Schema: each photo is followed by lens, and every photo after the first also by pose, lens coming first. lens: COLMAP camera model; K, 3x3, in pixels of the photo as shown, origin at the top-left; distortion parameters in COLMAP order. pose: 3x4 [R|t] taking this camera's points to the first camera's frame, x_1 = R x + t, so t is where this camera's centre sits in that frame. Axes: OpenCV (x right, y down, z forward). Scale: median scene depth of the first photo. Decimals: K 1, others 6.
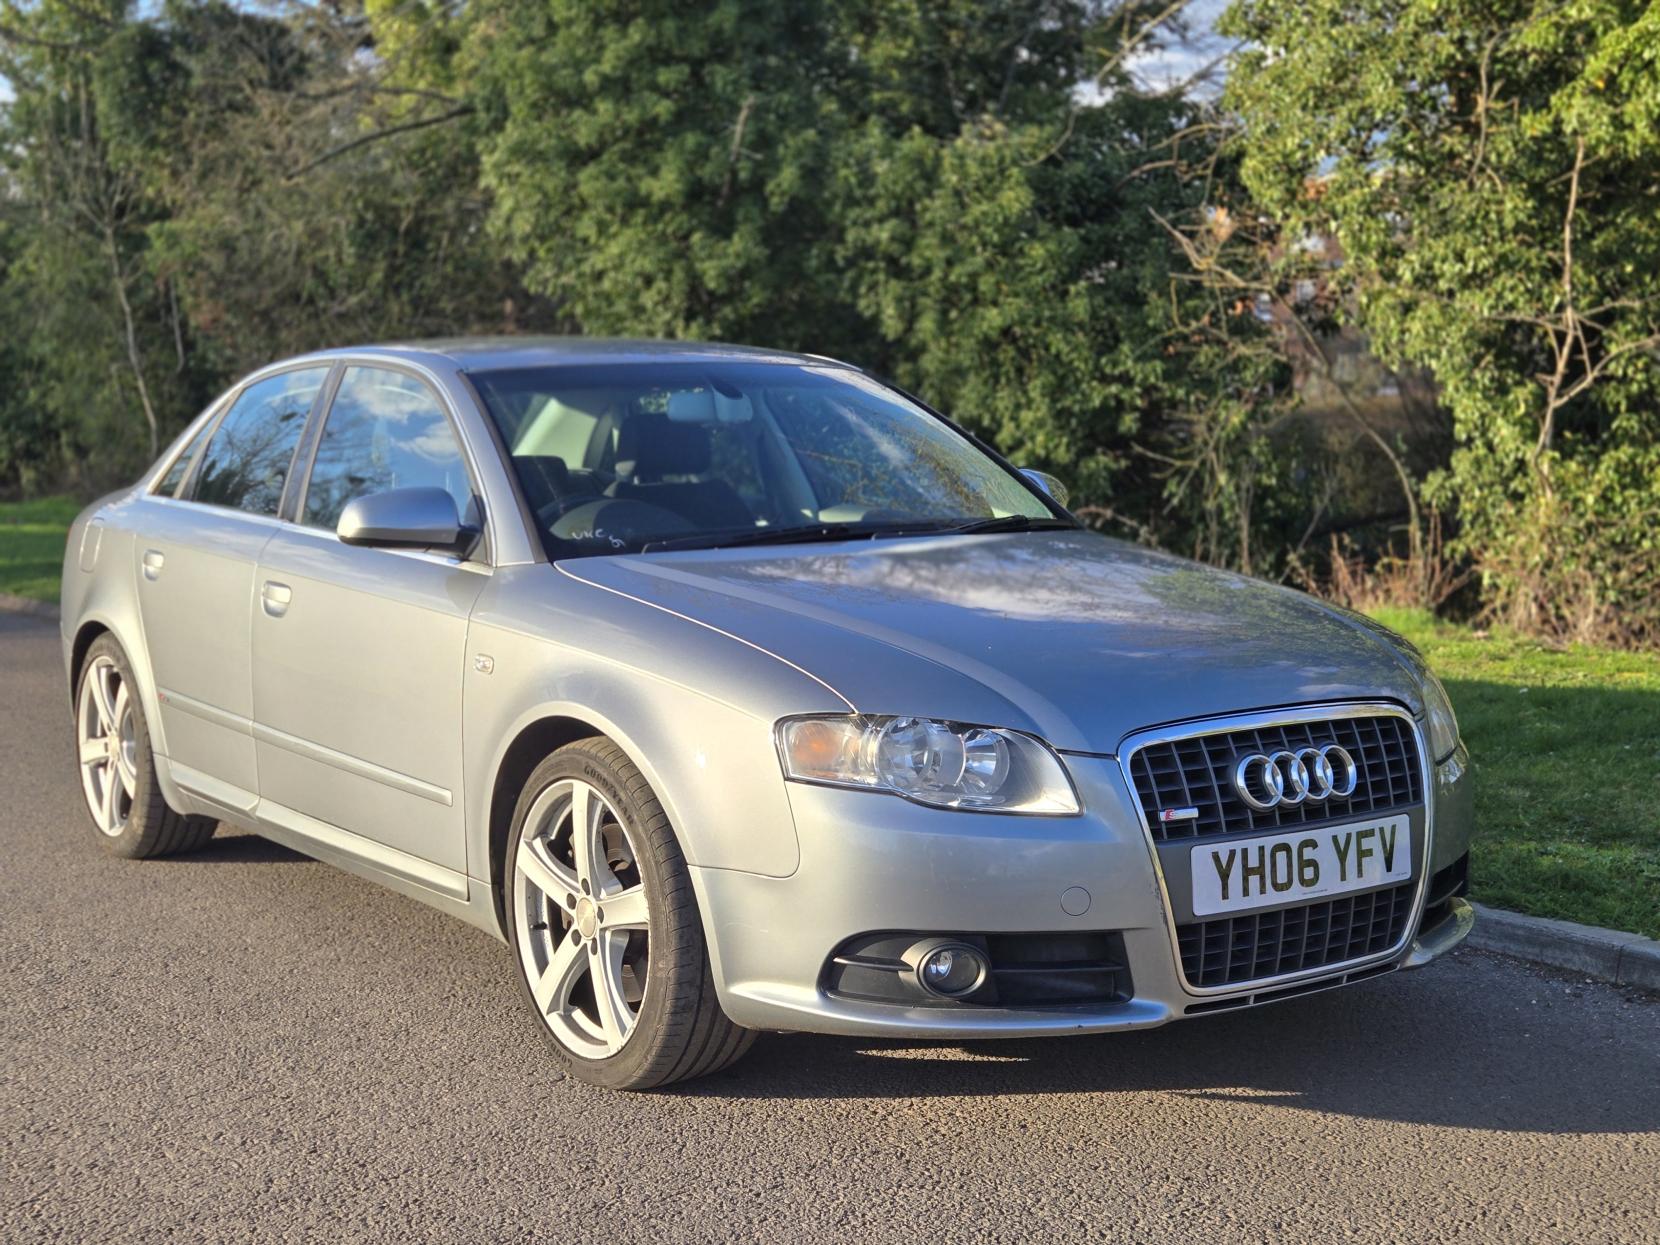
lens RADIAL K [[2251.2, 0, 808.2], [0, 2251.2, 596.5], [0, 0, 1]] dist [0.085298, -0.062272]
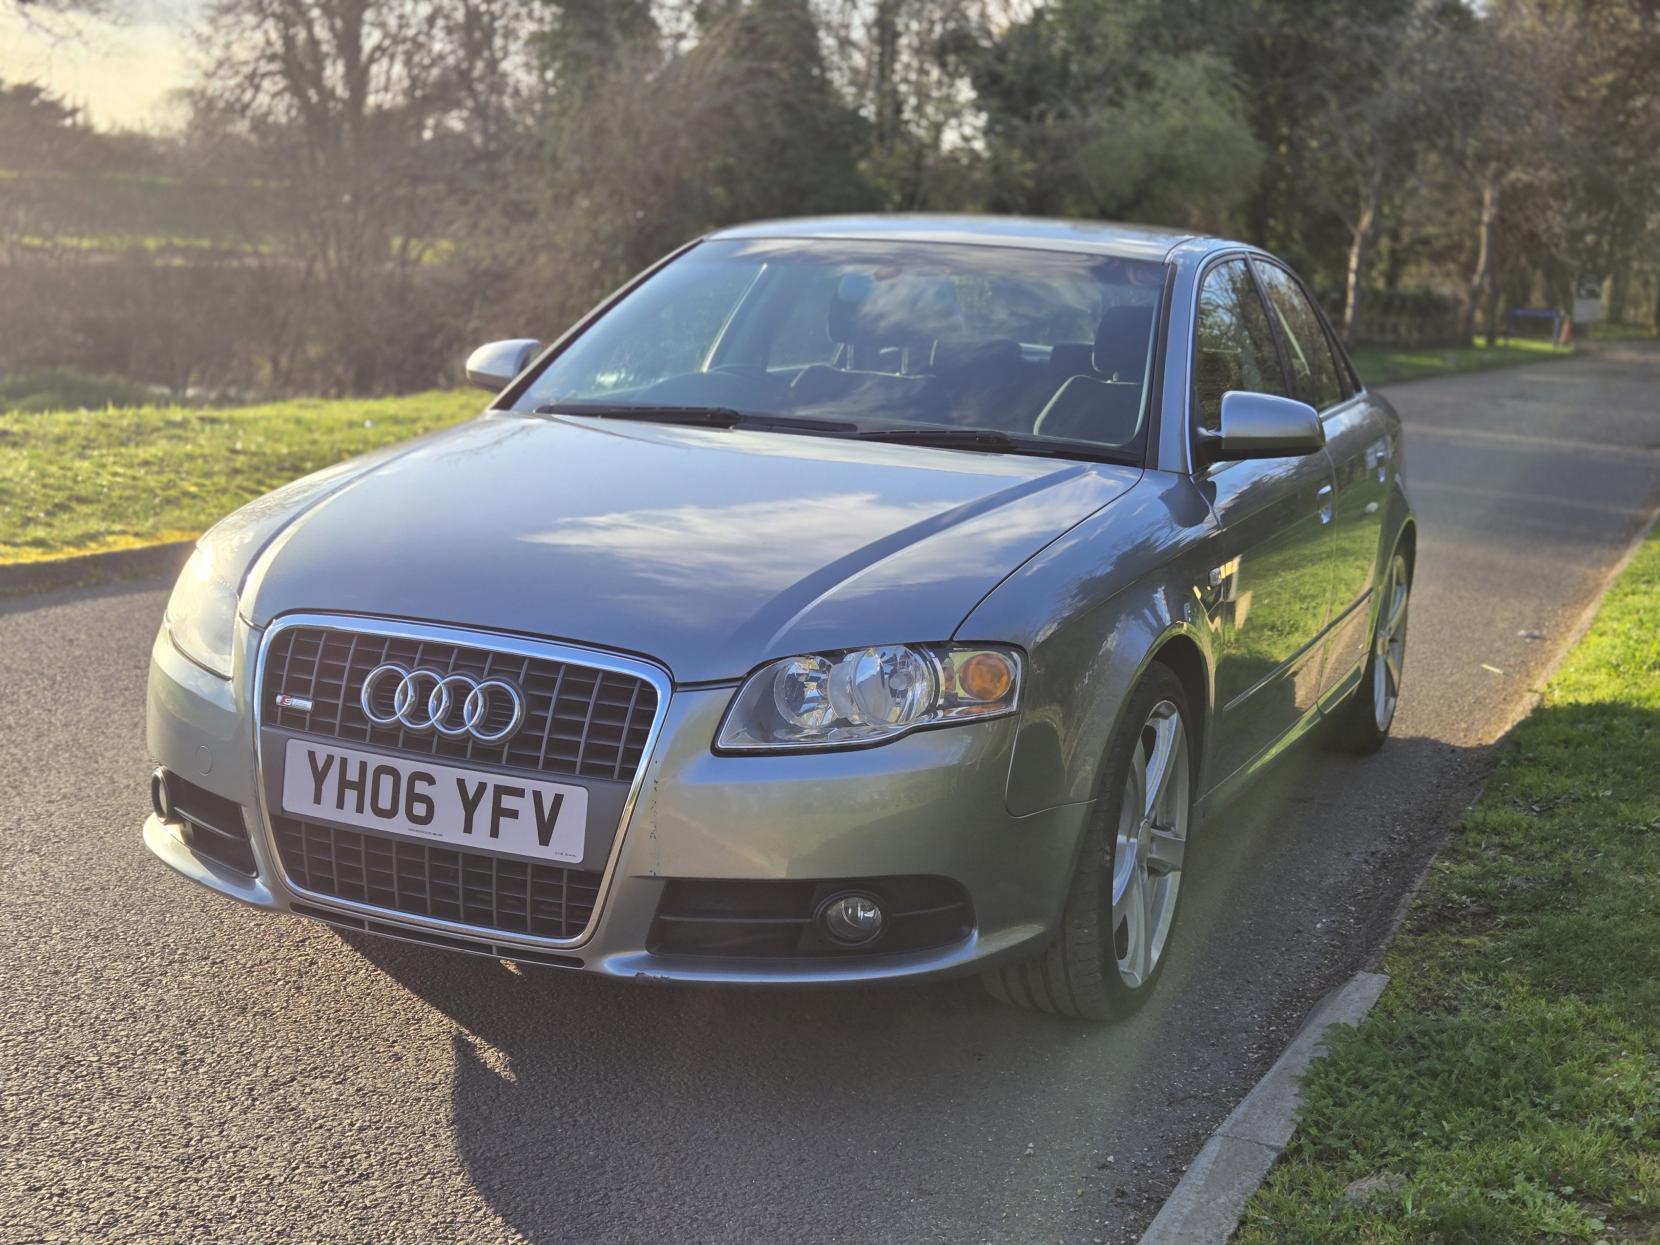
lens RADIAL K [[2257.0, 0, 777.4], [0, 2257.0, 625.8], [0, 0, 1]] dist [0.080561, -0.056956]
pose [[0.522786, 0.170233, -0.835293, 0.911957], [-0.140697, 0.983650, 0.112410, -0.061222], [0.840773, 0.058757, 0.538190, 0.563220]]
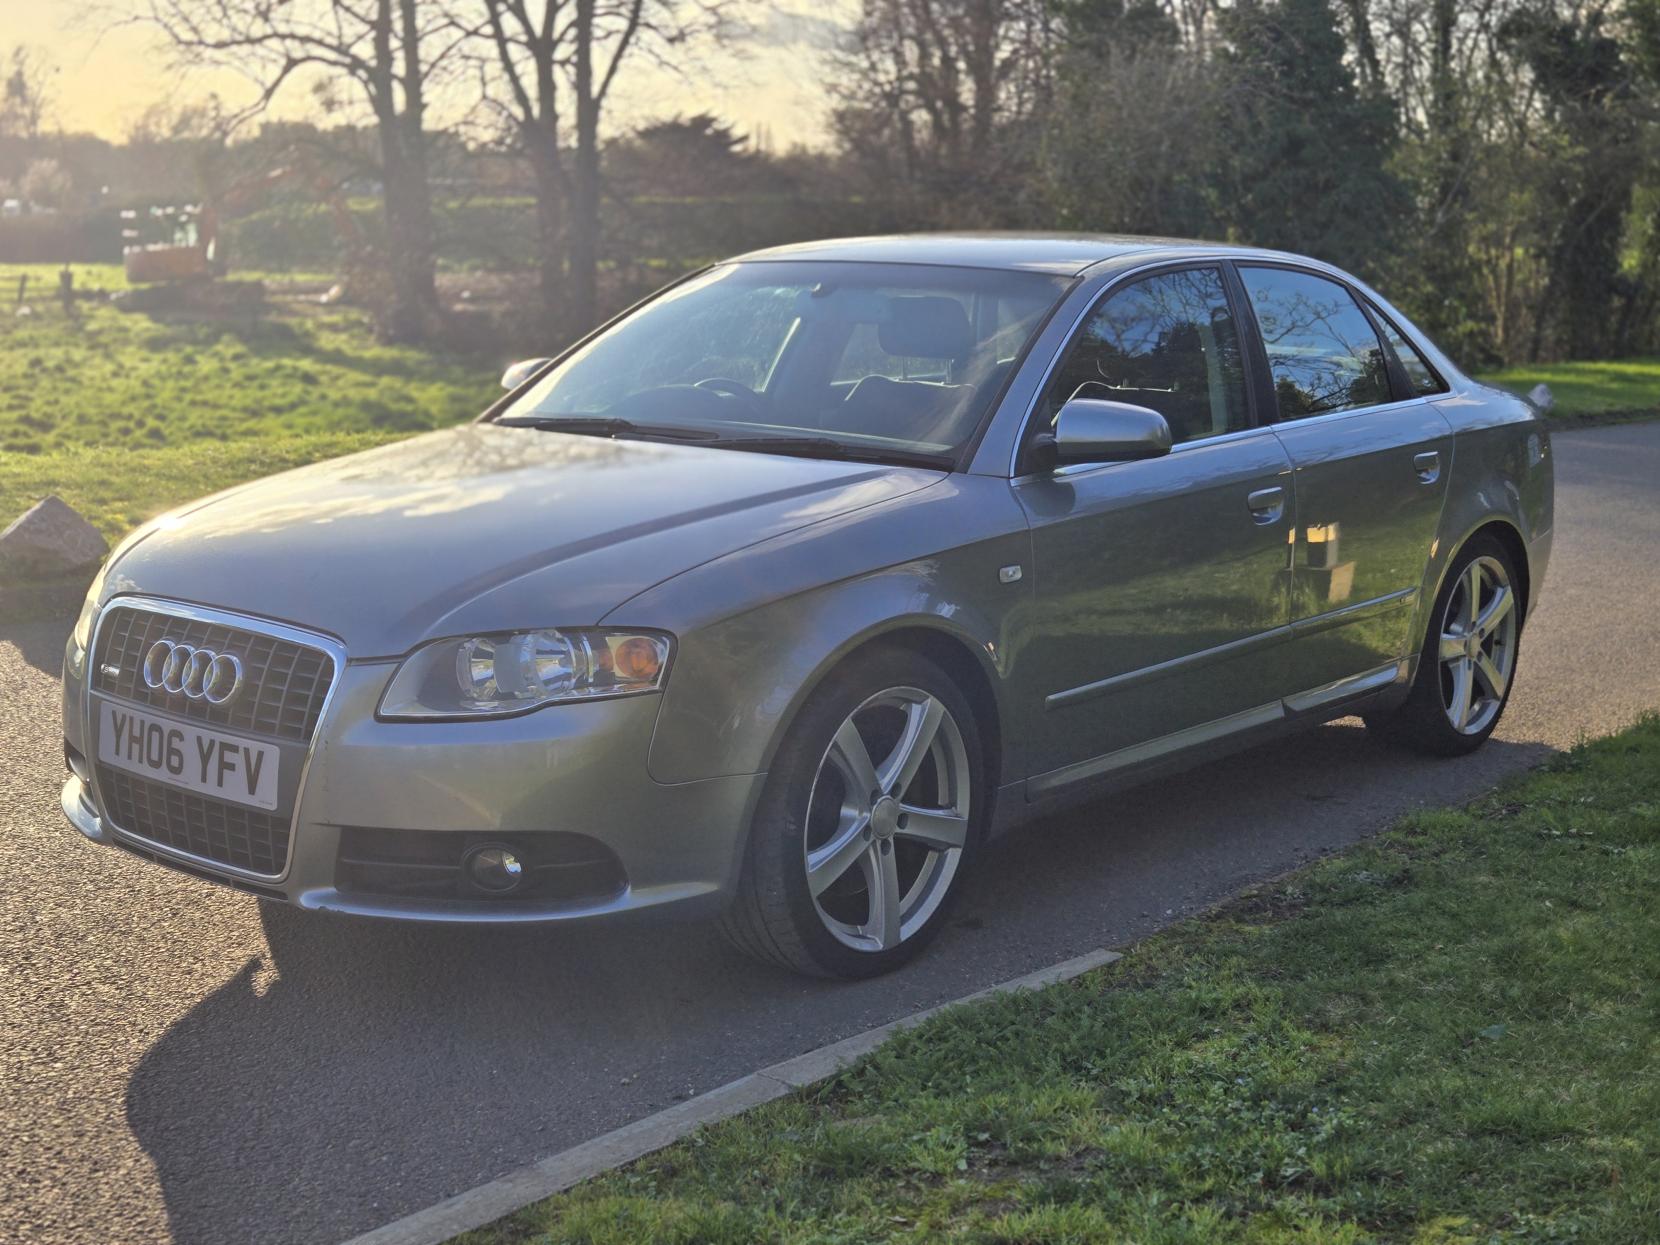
lens RADIAL K [[2251.2, 0, 808.2], [0, 2251.2, 596.5], [0, 0, 1]] dist [0.085298, -0.062272]
pose [[0.266313, 0.163276, -0.949957, 1.150485], [-0.117986, 0.983659, 0.135993, -0.118064], [0.956638, 0.075865, 0.281226, 0.869493]]
